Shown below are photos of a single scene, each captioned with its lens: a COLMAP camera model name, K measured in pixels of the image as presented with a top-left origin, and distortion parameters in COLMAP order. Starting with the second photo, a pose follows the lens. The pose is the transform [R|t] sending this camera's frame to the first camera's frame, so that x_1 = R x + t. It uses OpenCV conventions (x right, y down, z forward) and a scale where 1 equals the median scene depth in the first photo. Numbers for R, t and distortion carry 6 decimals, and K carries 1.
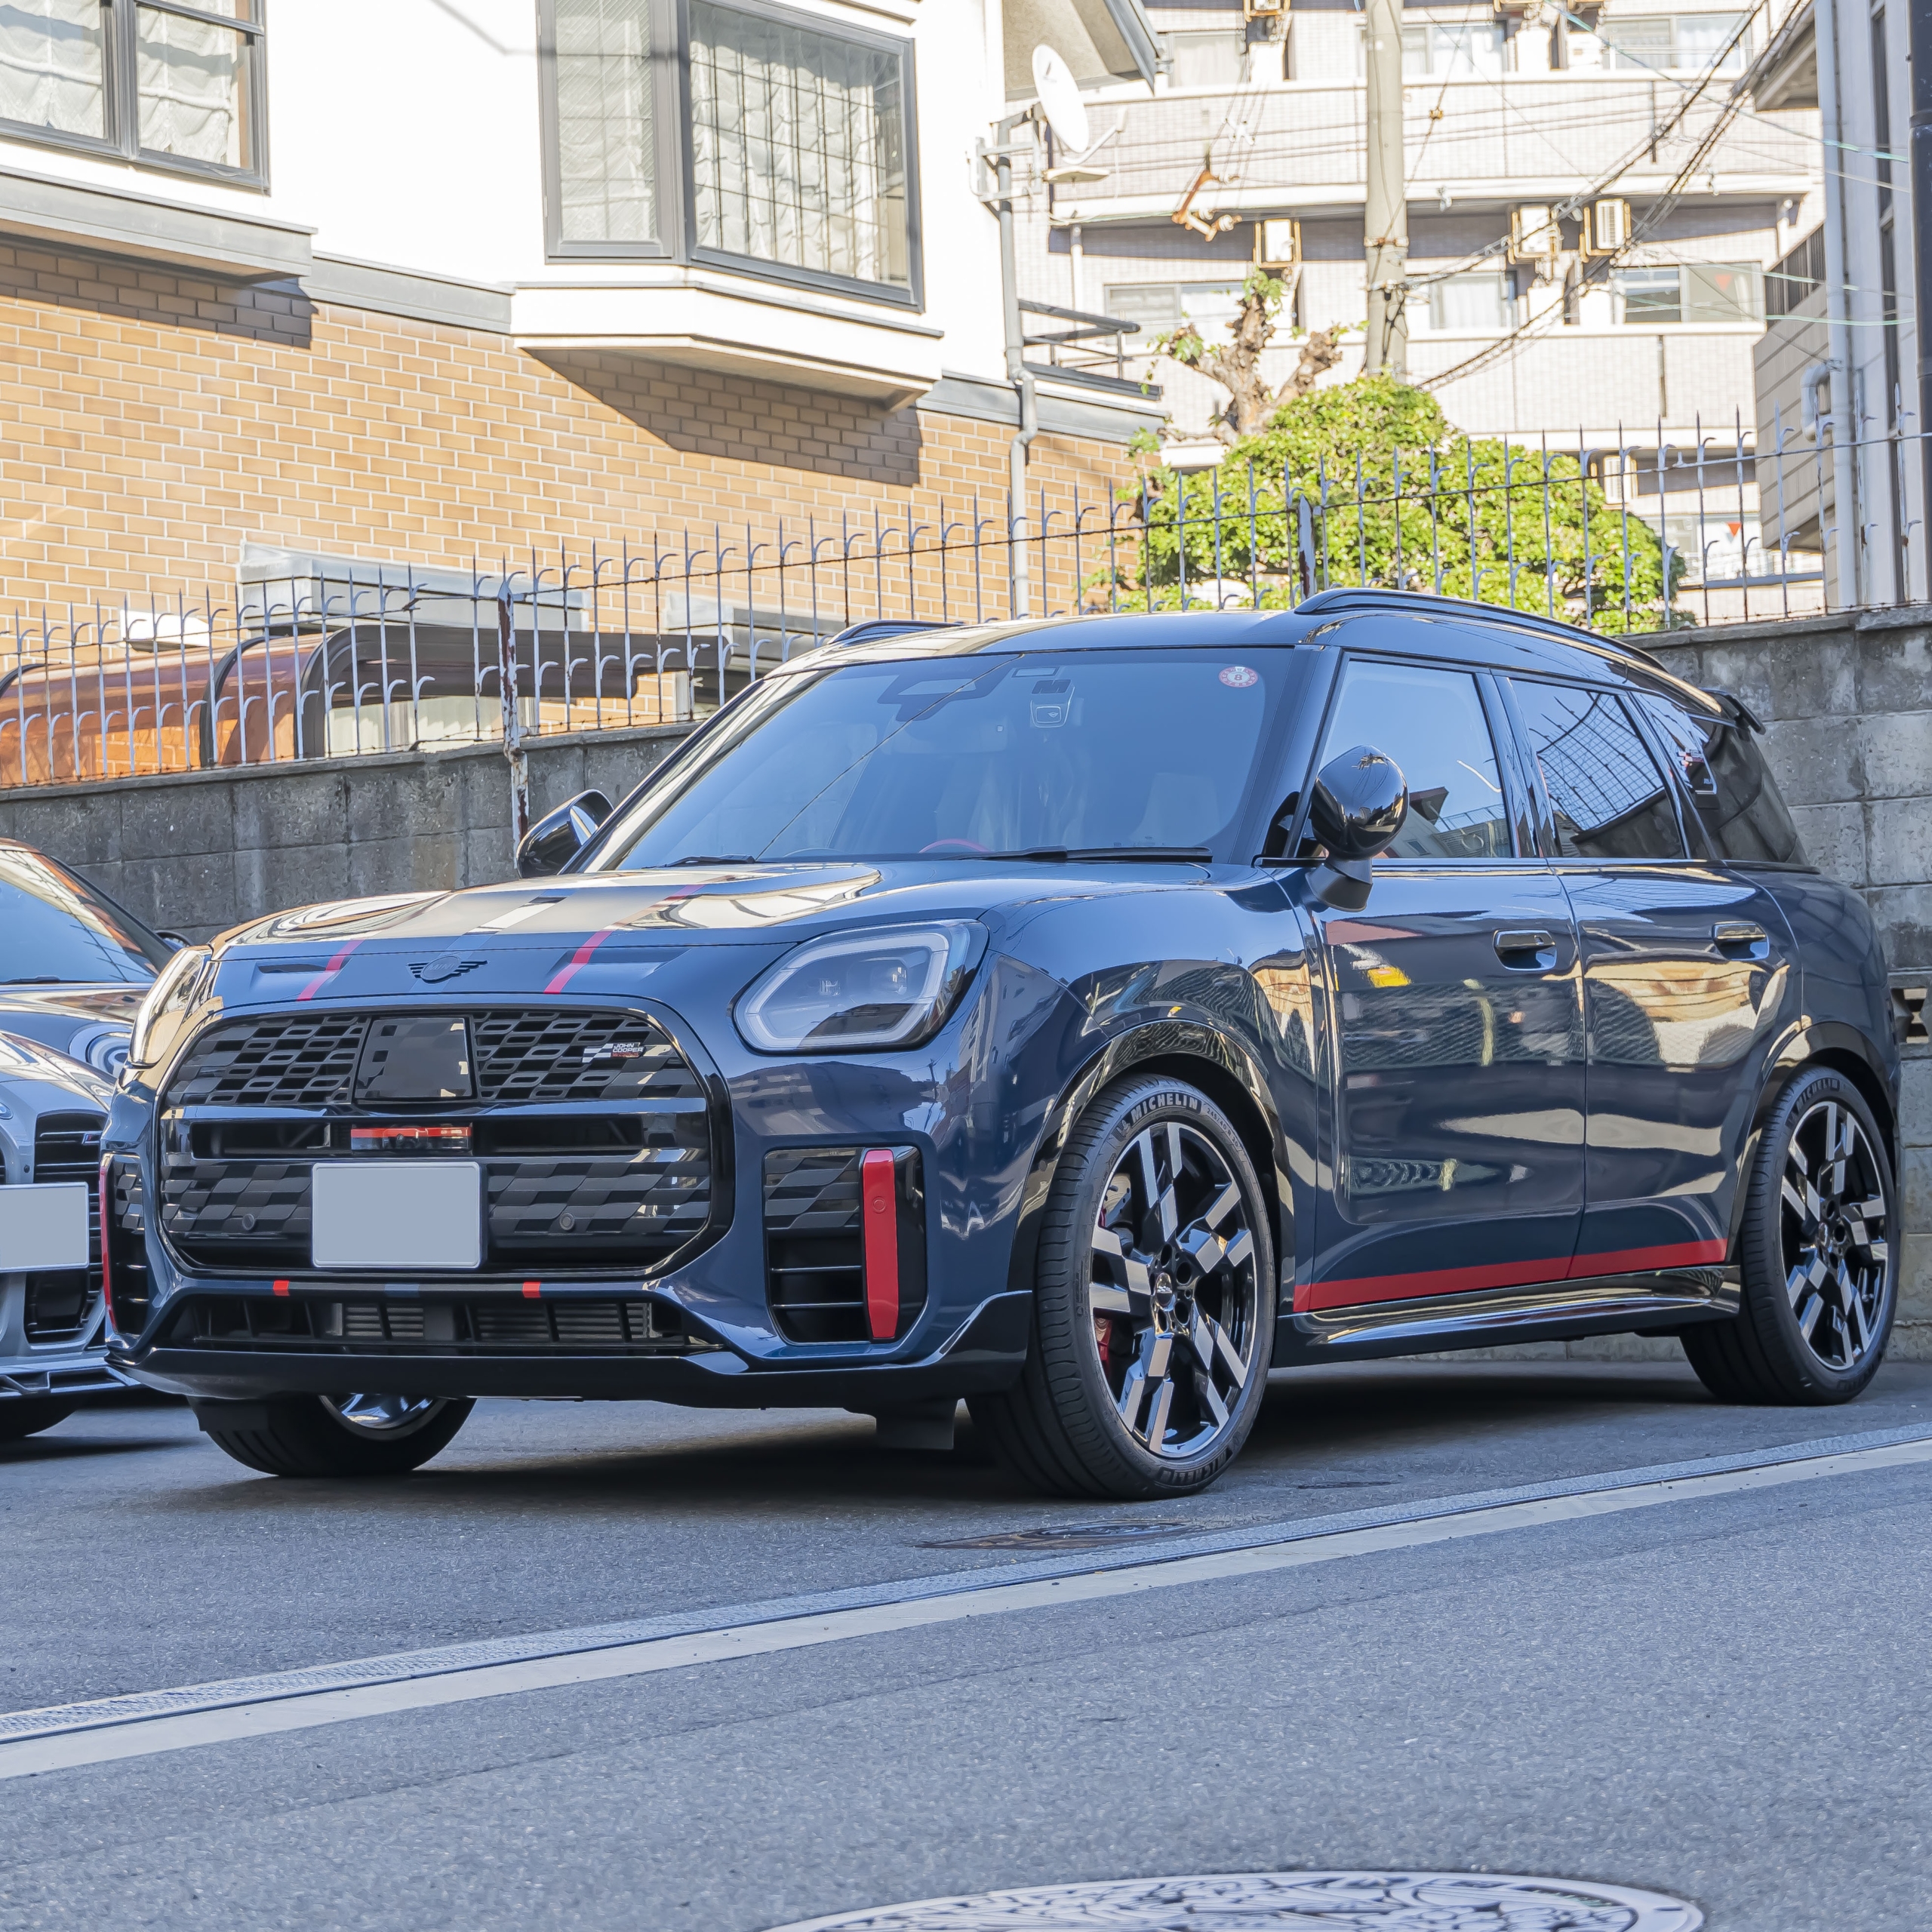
lens RADIAL K [[5624.2, 0, 966.0], [0, 5624.2, 966.0], [0, 0, 1]] dist [0.070386, -0.249176]
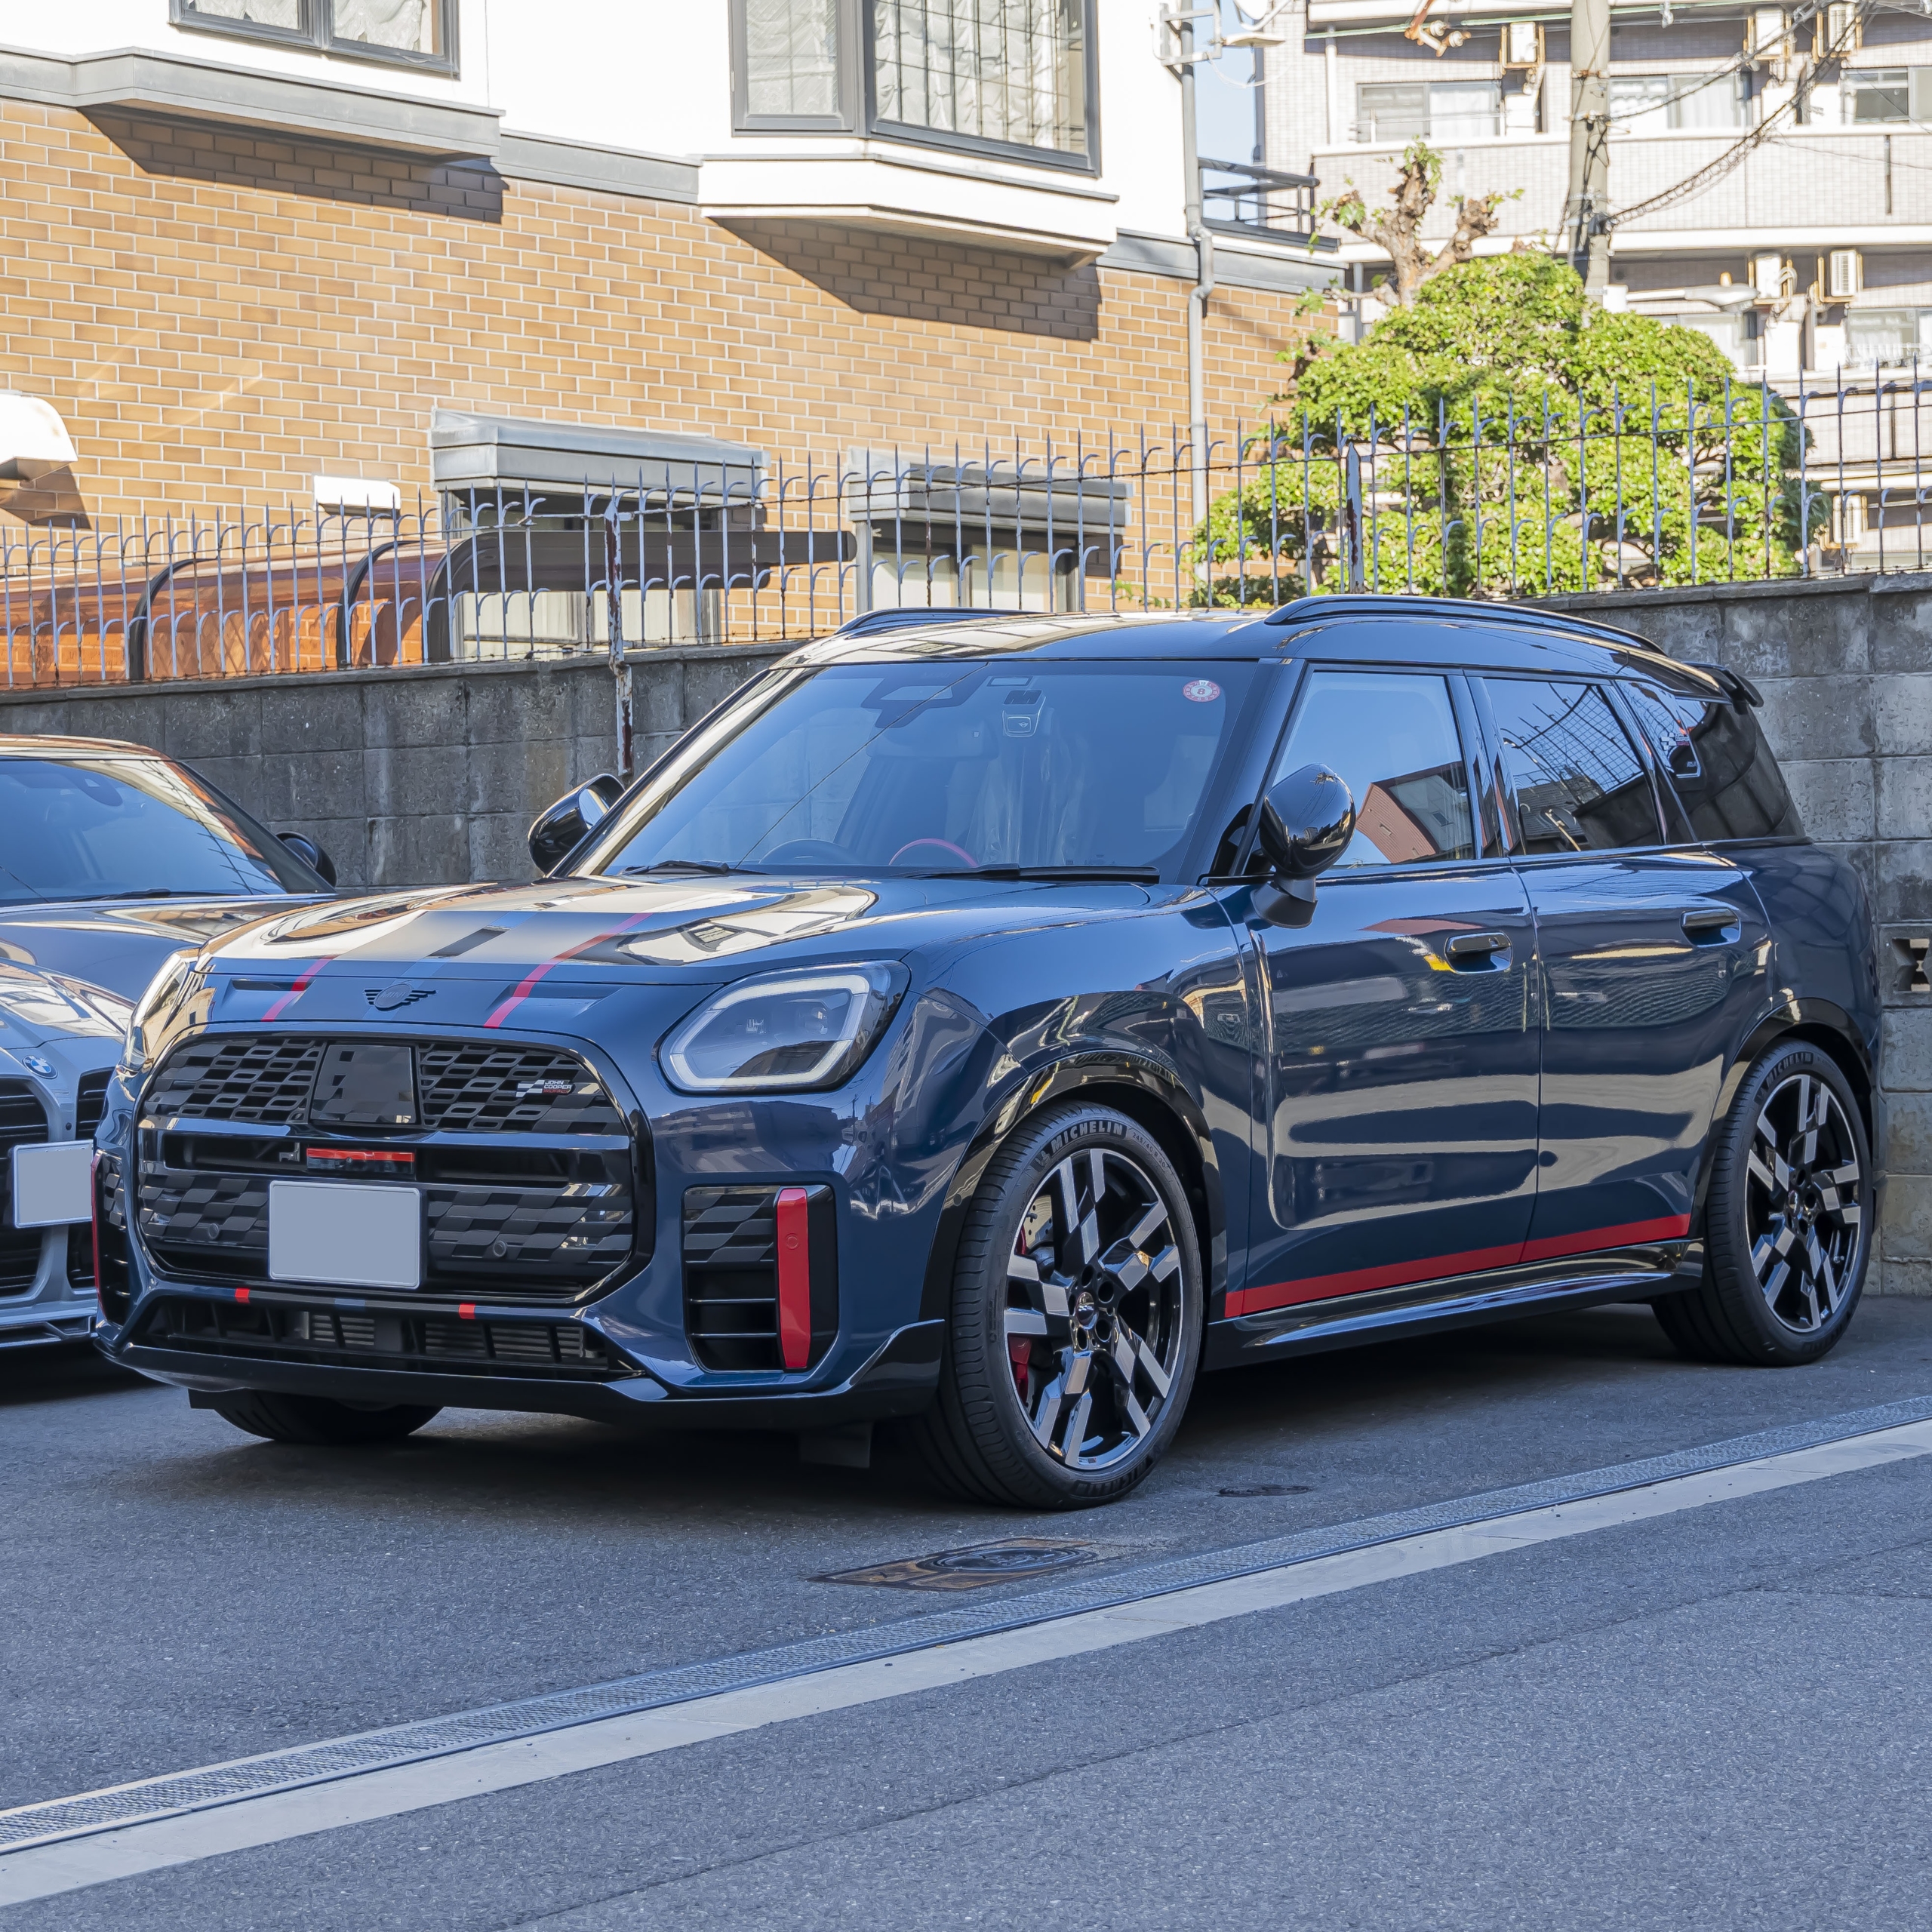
lens RADIAL K [[5267.0, 0, 966.0], [0, 5267.0, 966.0], [0, 0, 1]] dist [0.045079, 0.187869]
pose [[0.998394, 0.014694, -0.054711, 0.046265], [-0.011828, 0.998559, 0.052341, -0.040043], [0.055401, -0.051610, 0.997129, 0.018951]]
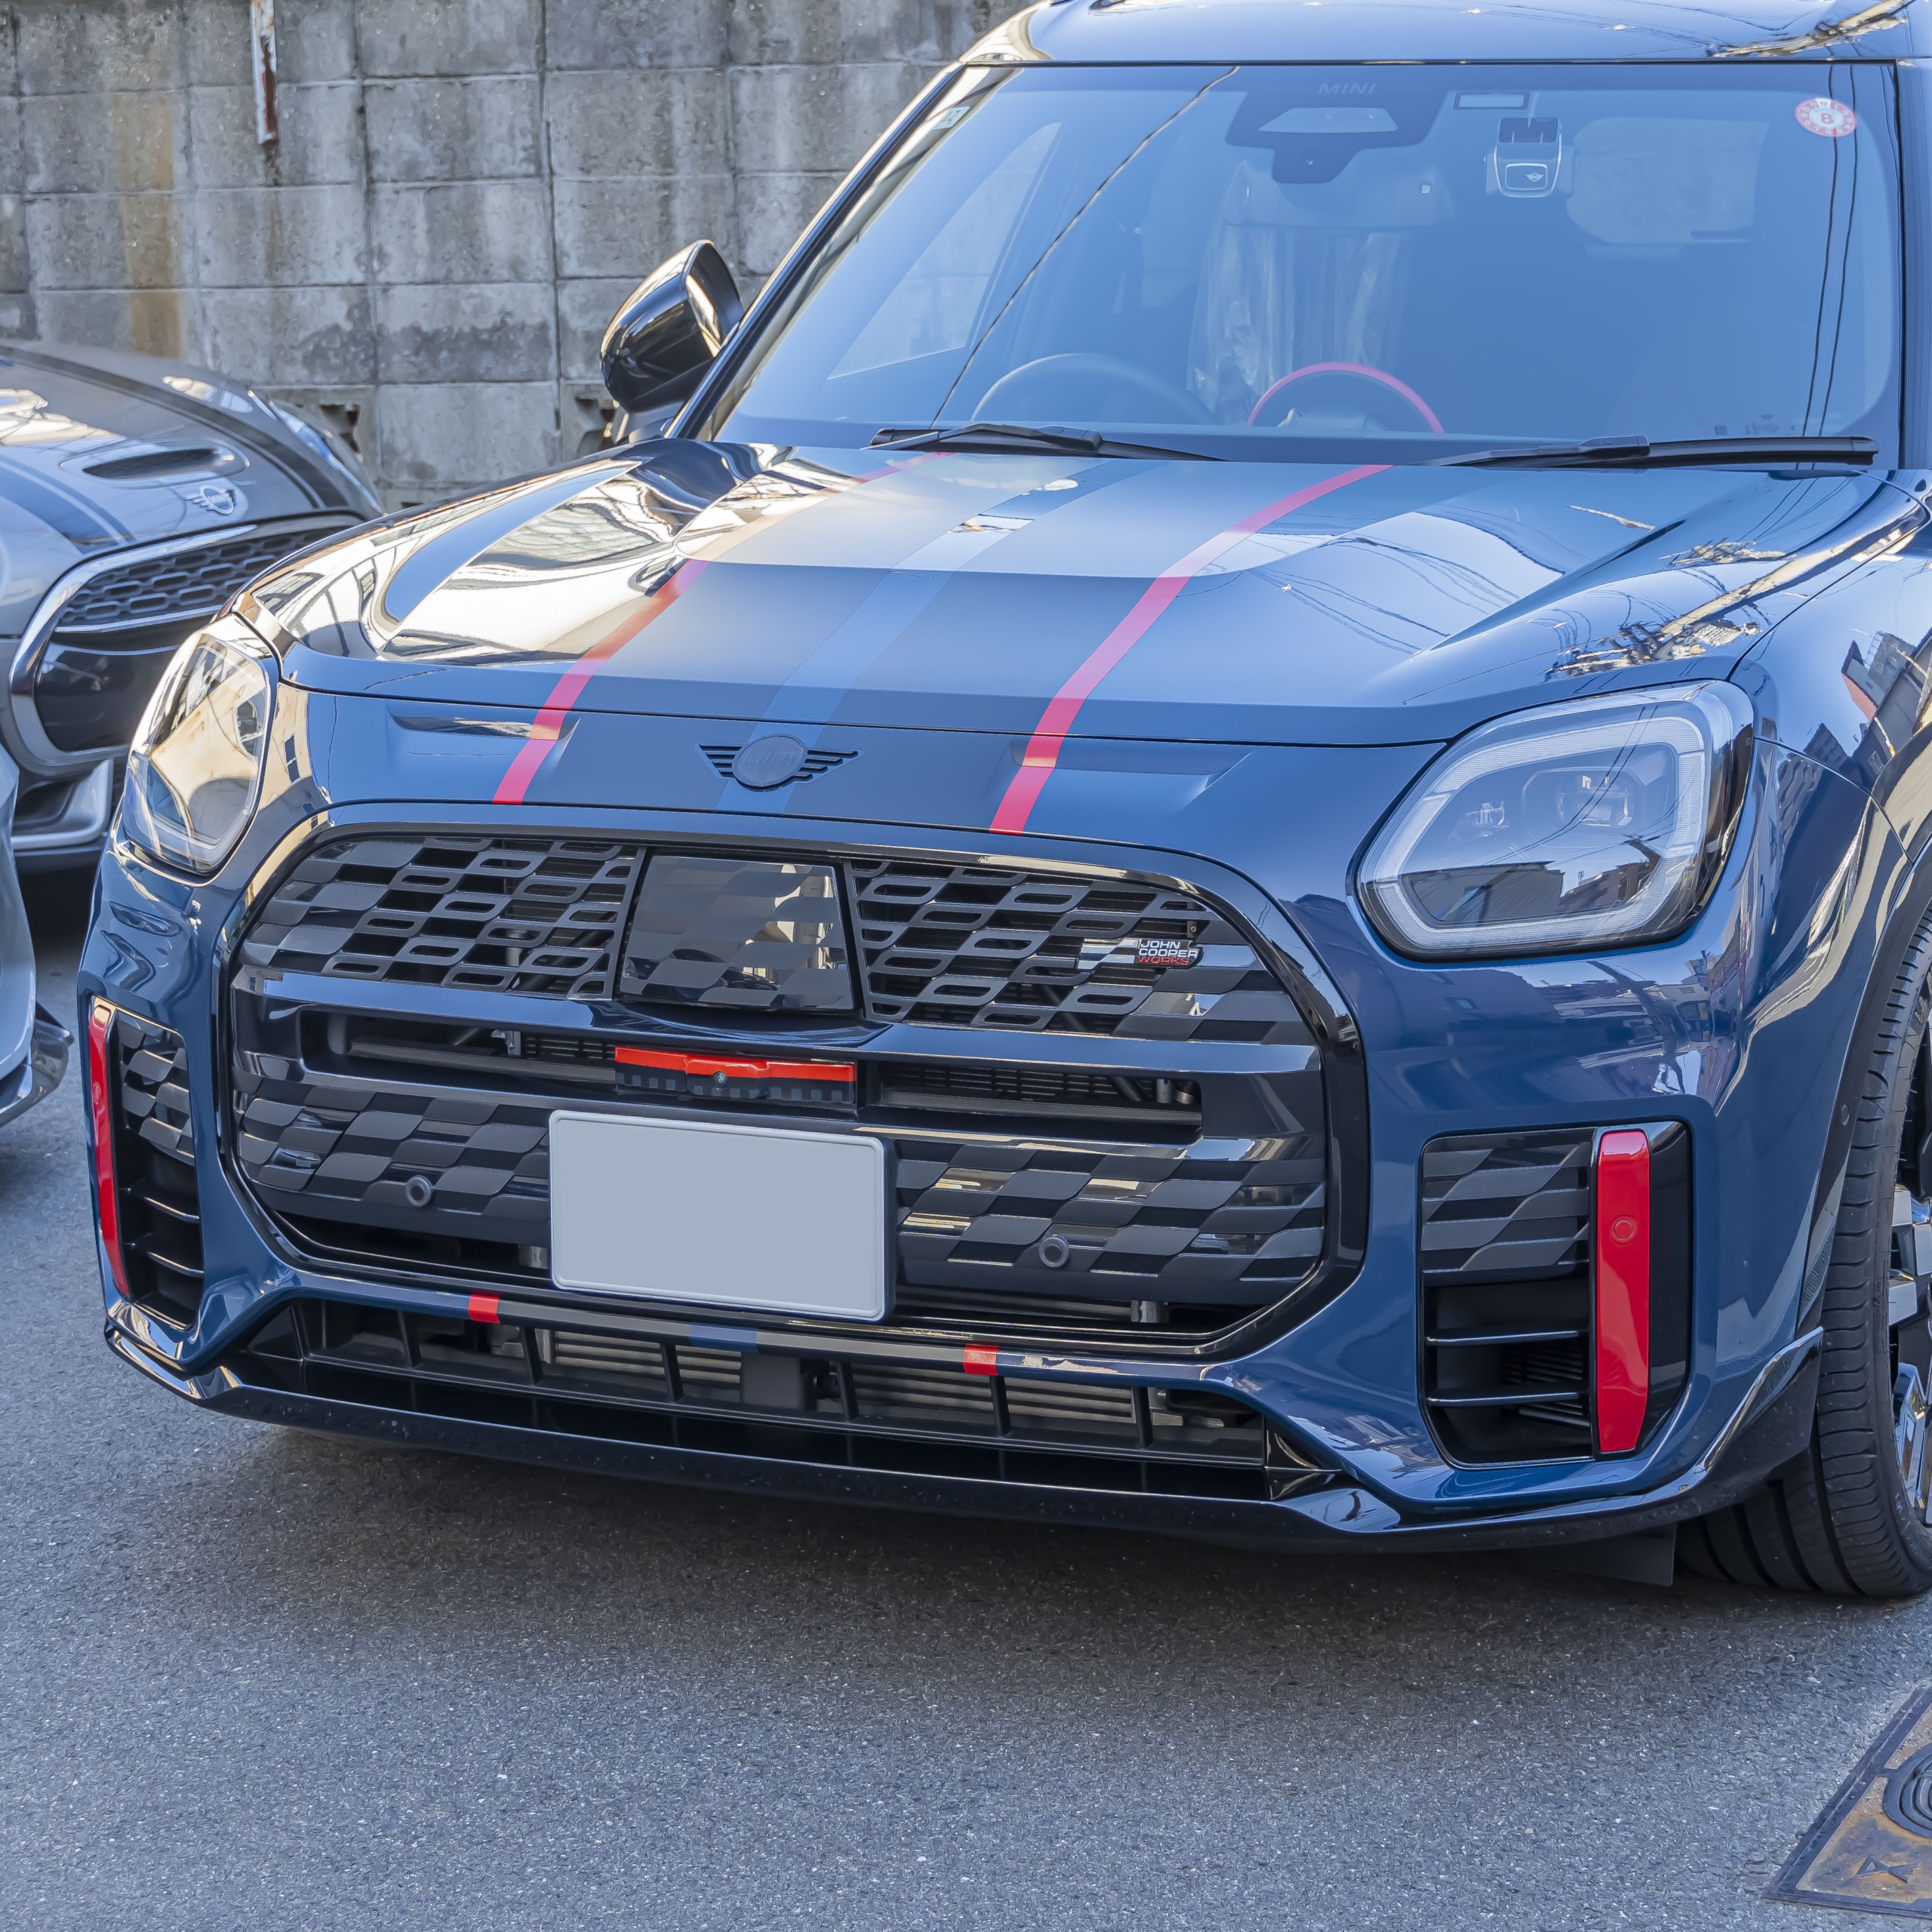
lens RADIAL K [[5230.6, 0, 966.0], [0, 5230.6, 966.0], [0, 0, 1]] dist [-0.023990, 0.644535]
pose [[0.989804, -0.020107, 0.141010, -0.102505], [-0.008466, 0.979930, 0.199161, -0.058078], [-0.142184, -0.198324, 0.969769, 0.336081]]
